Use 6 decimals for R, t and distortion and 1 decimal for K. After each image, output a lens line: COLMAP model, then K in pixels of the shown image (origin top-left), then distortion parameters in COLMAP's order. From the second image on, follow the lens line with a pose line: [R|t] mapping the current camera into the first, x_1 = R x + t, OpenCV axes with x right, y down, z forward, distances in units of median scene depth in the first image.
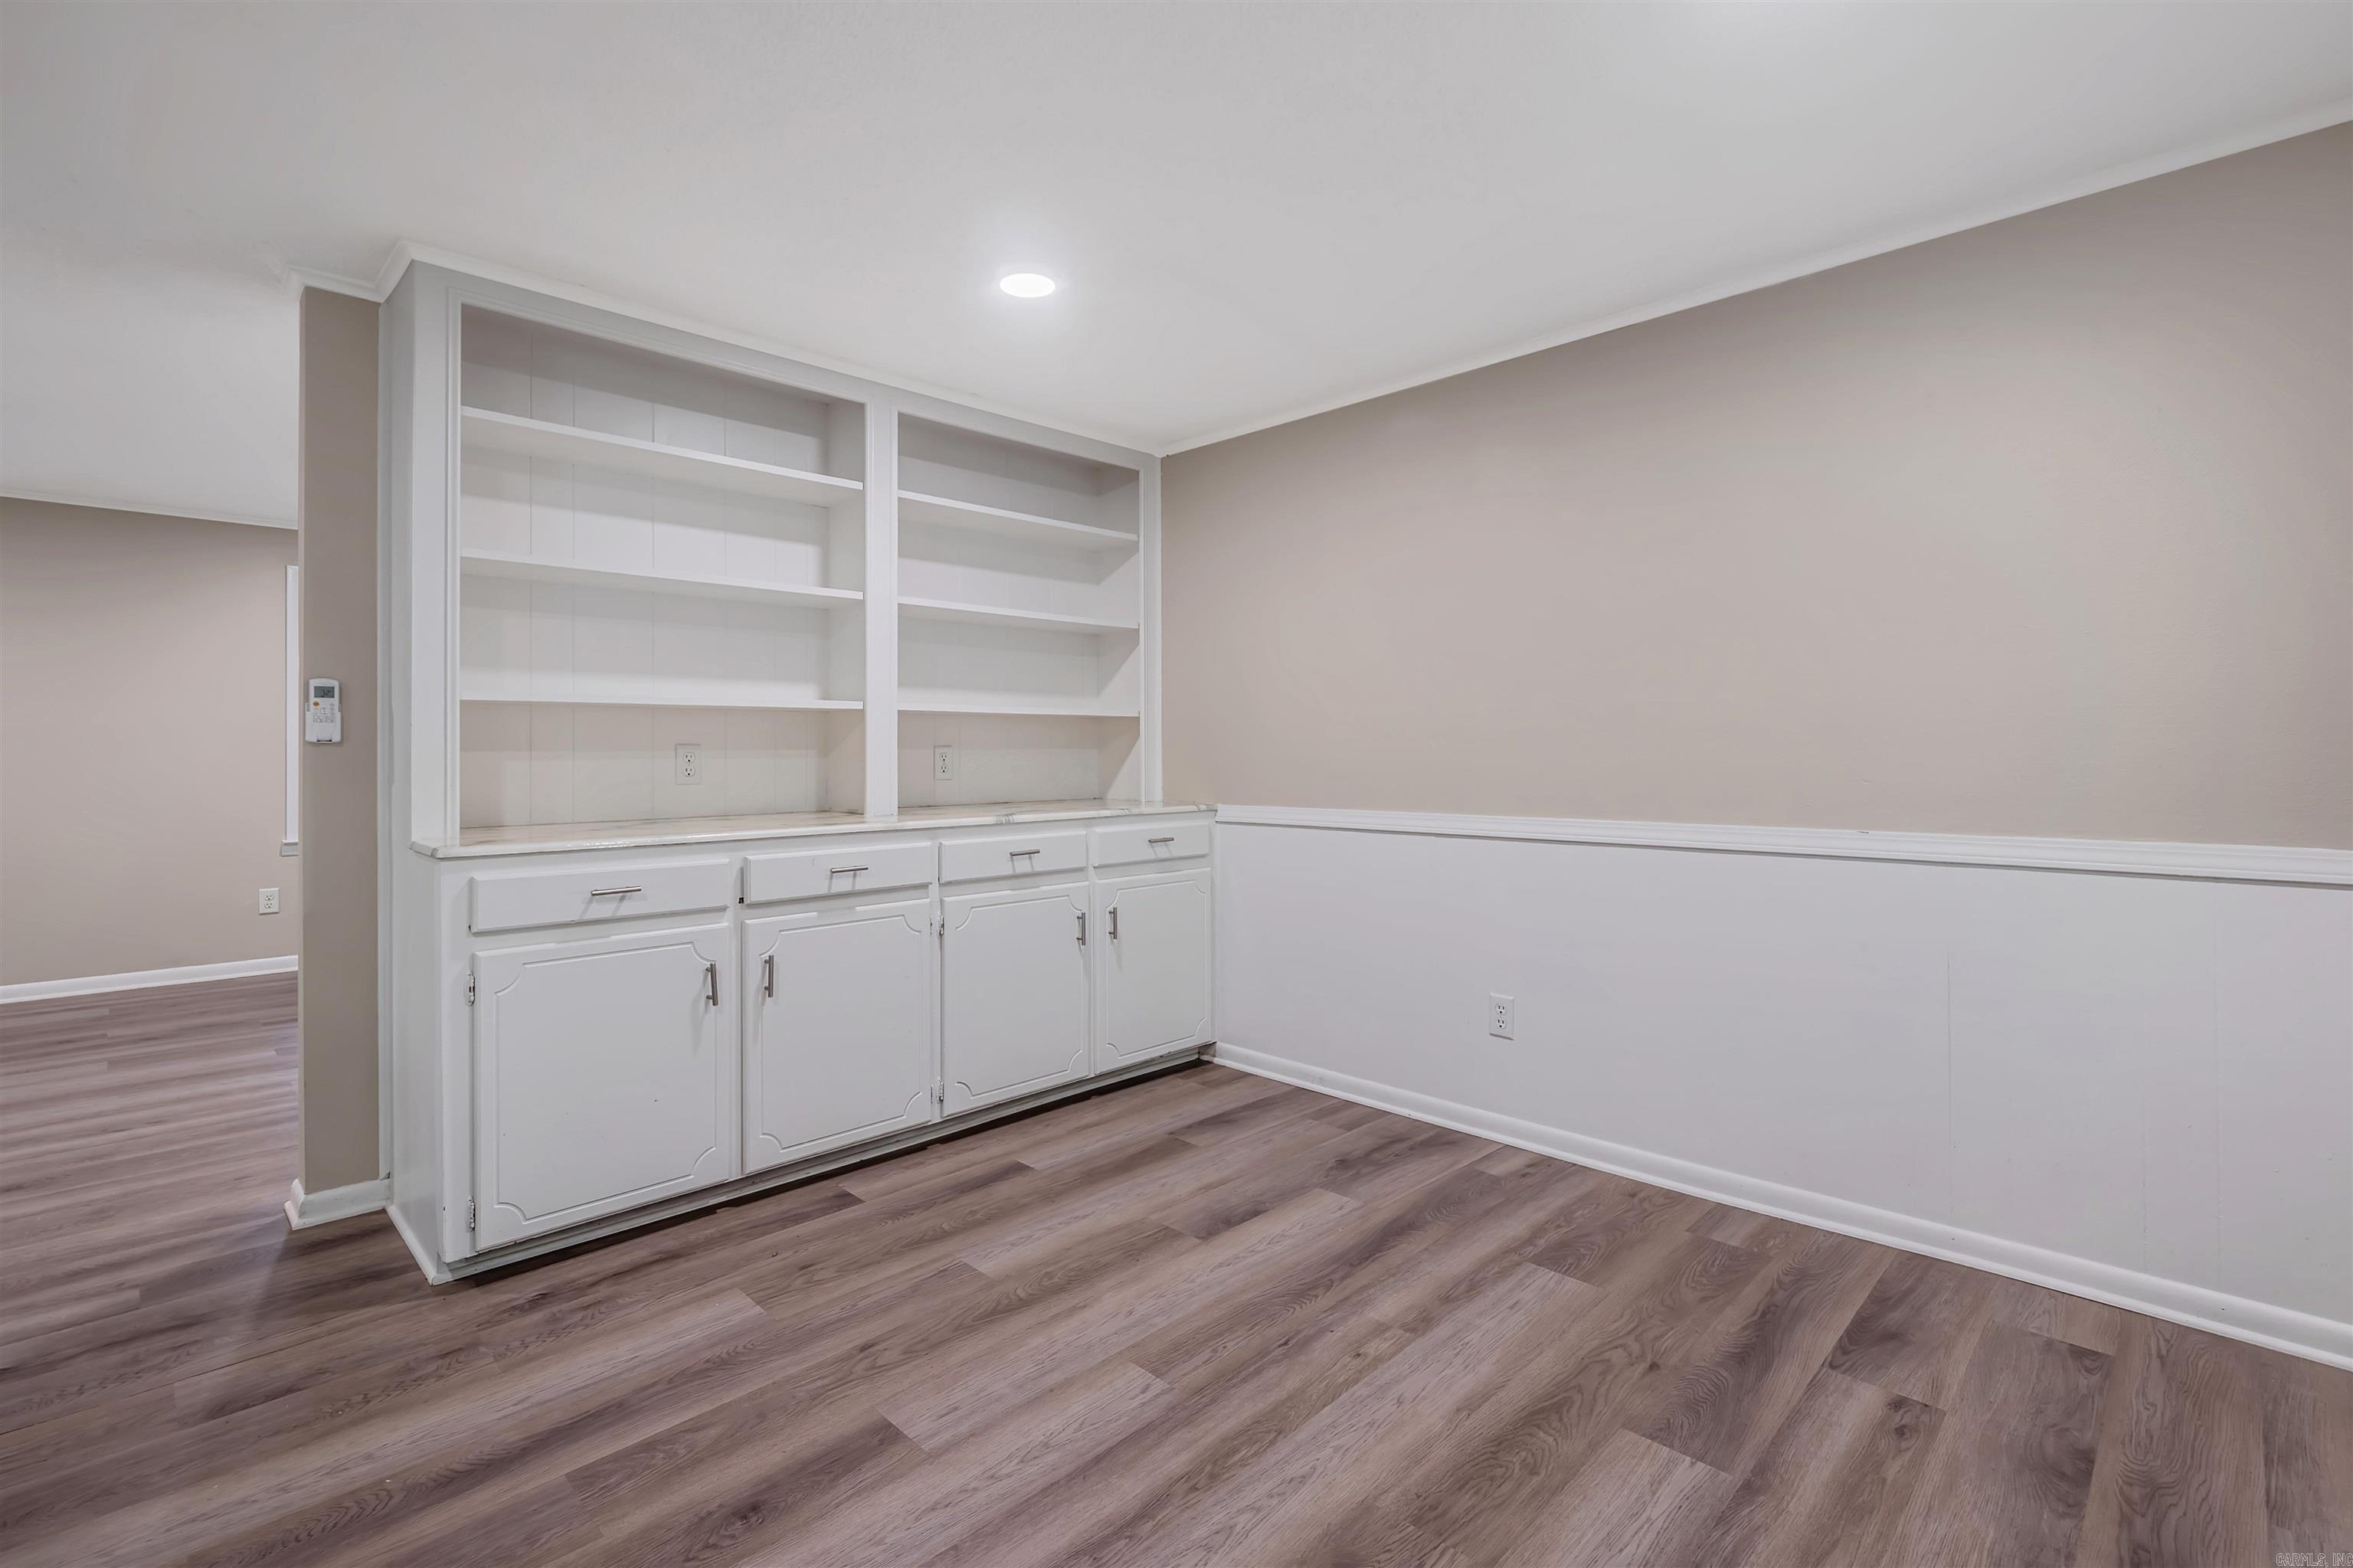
lens RADIAL K [[1067.3, 0, 1163.8], [0, 1067.3, 739.5], [0, 0, 1]] dist [-0.002610, -0.000407]
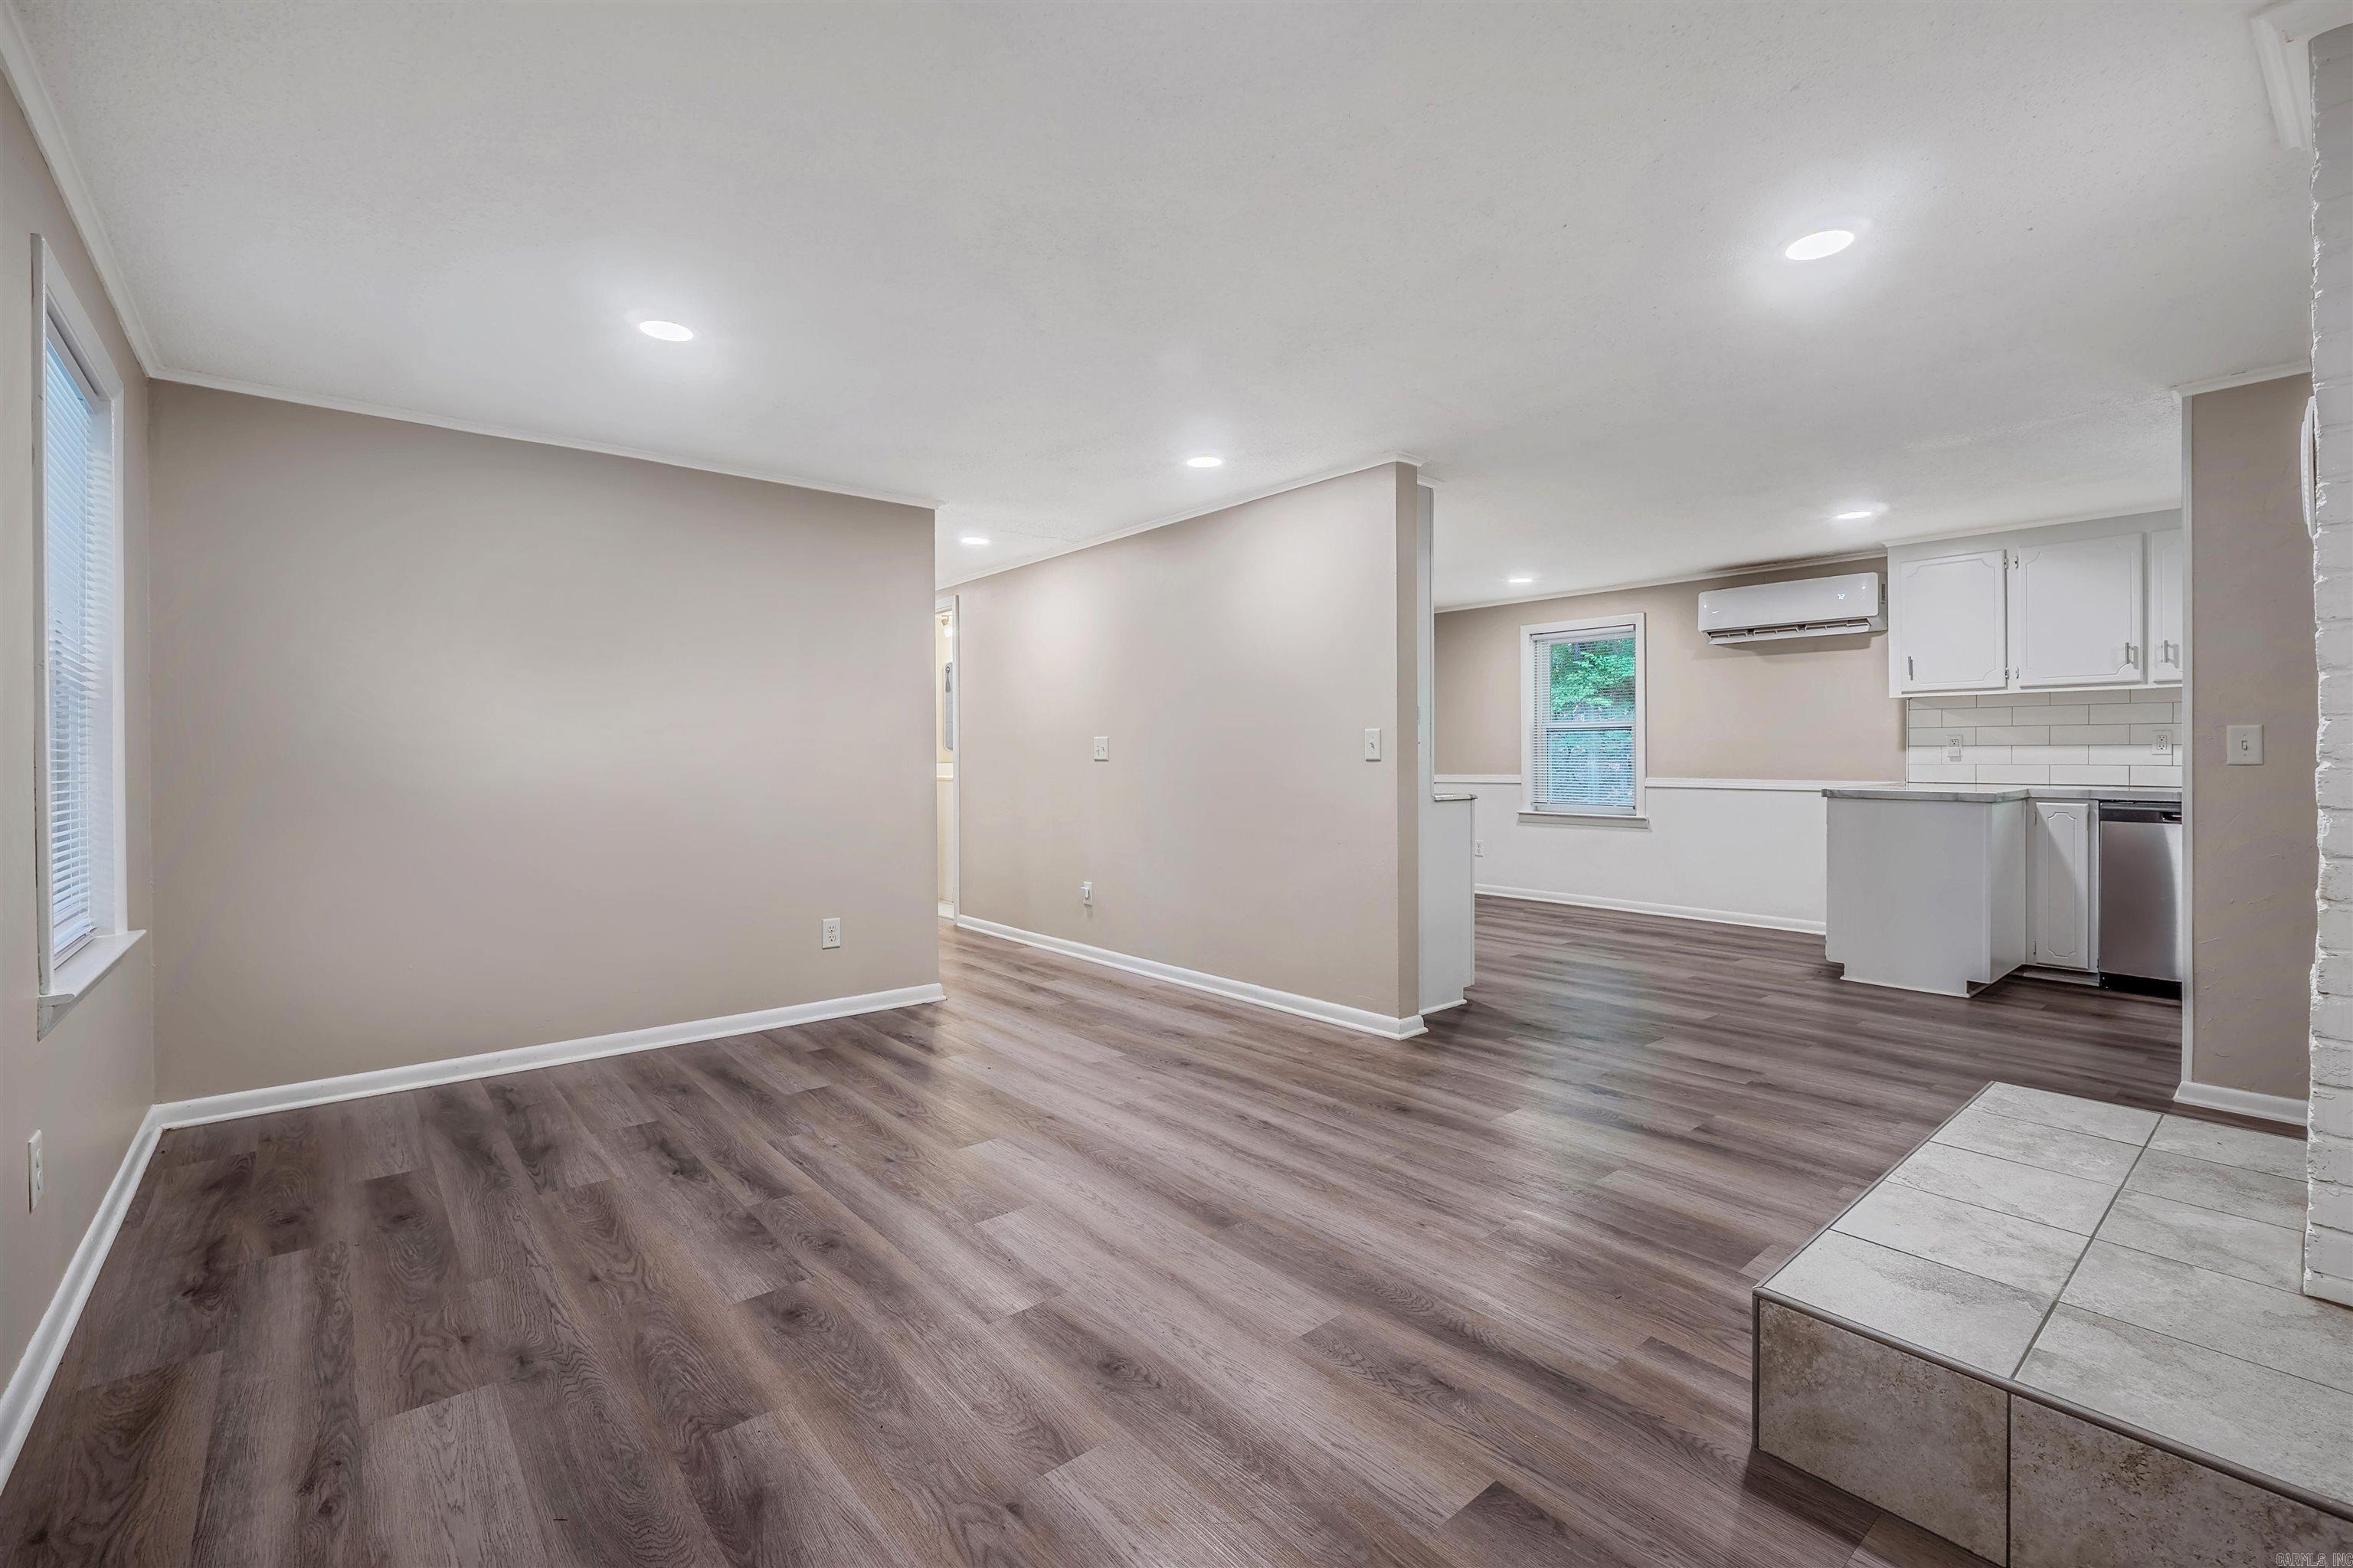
lens RADIAL K [[1008.5, 0, 1171.3], [0, 1008.5, 772.1], [0, 0, 1]] dist [-0.000926, -0.000759]
pose [[0.079554, -0.013020, 0.996746, -2.350908], [-0.001512, 0.999912, 0.013182, 0.026505], [-0.996829, -0.002556, 0.079527, 1.230621]]
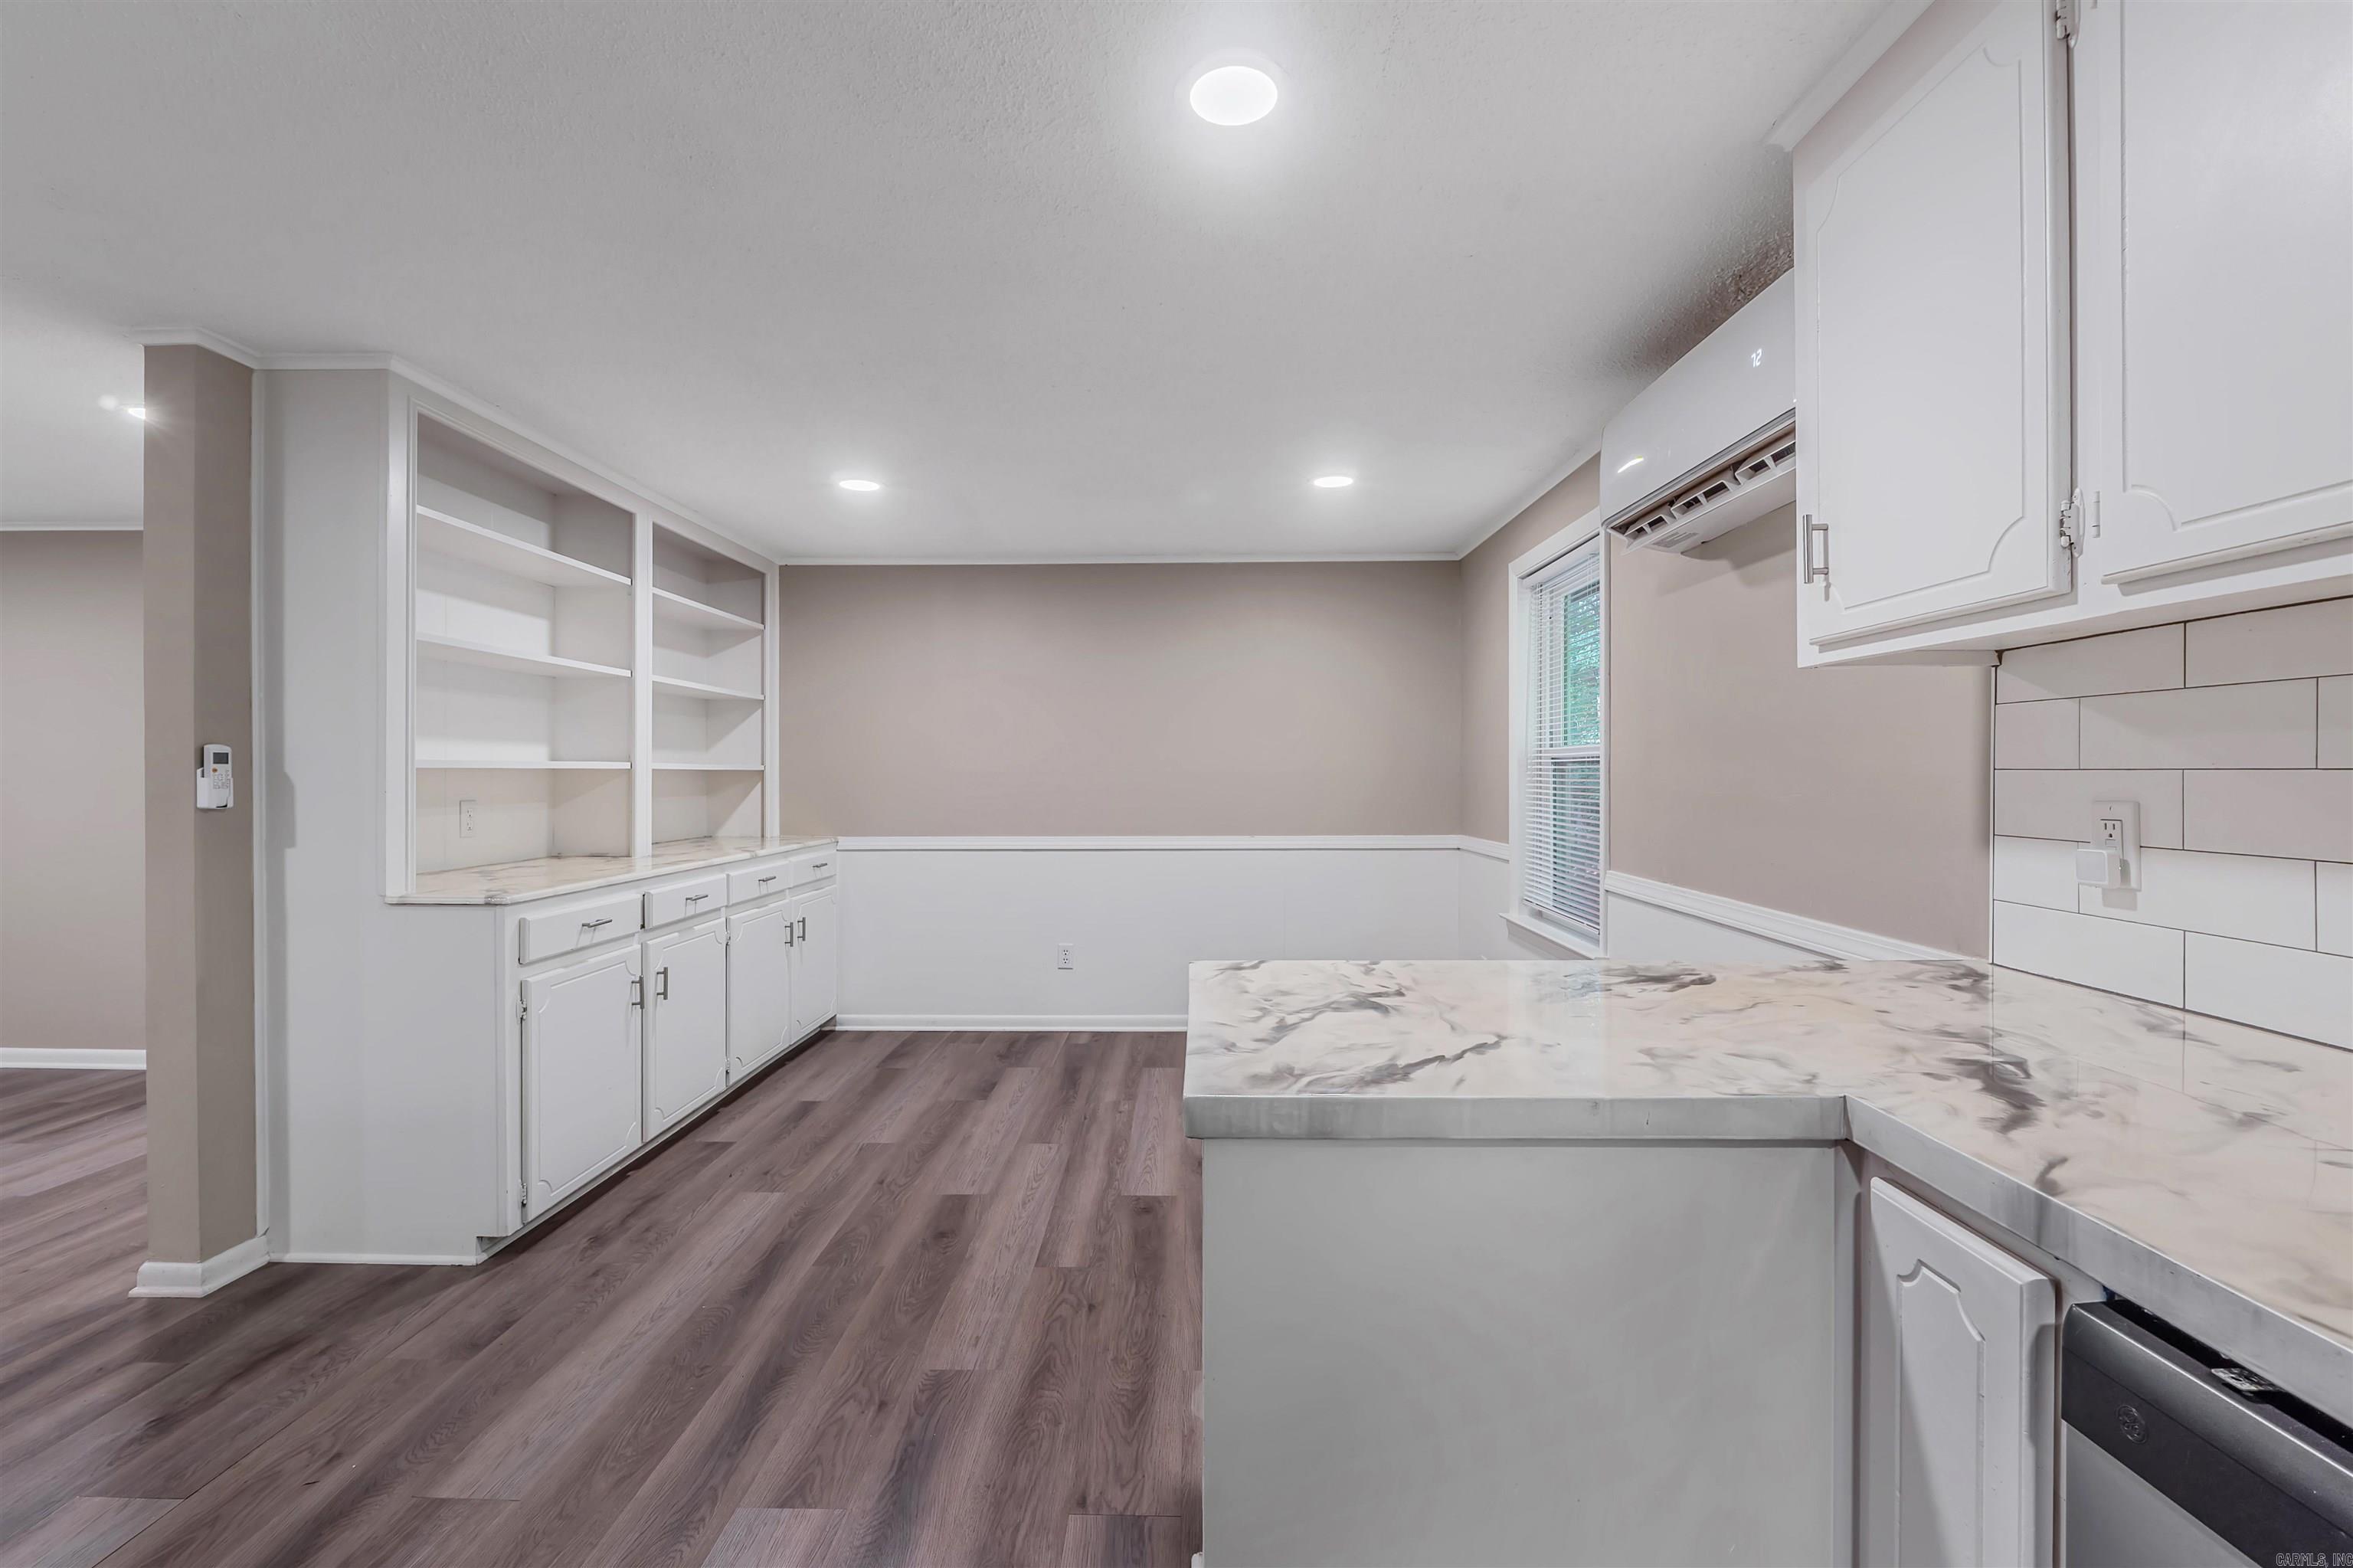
lens RADIAL K [[1014.4, 0, 1176.5], [0, 1014.4, 784.0], [0, 0, 1]] dist [-0.002515, -0.000642]
pose [[0.715181, -0.004123, 0.698927, -0.794096], [-0.007564, 0.999878, 0.013639, -0.039269], [-0.698899, -0.015041, 0.715063, -0.299821]]
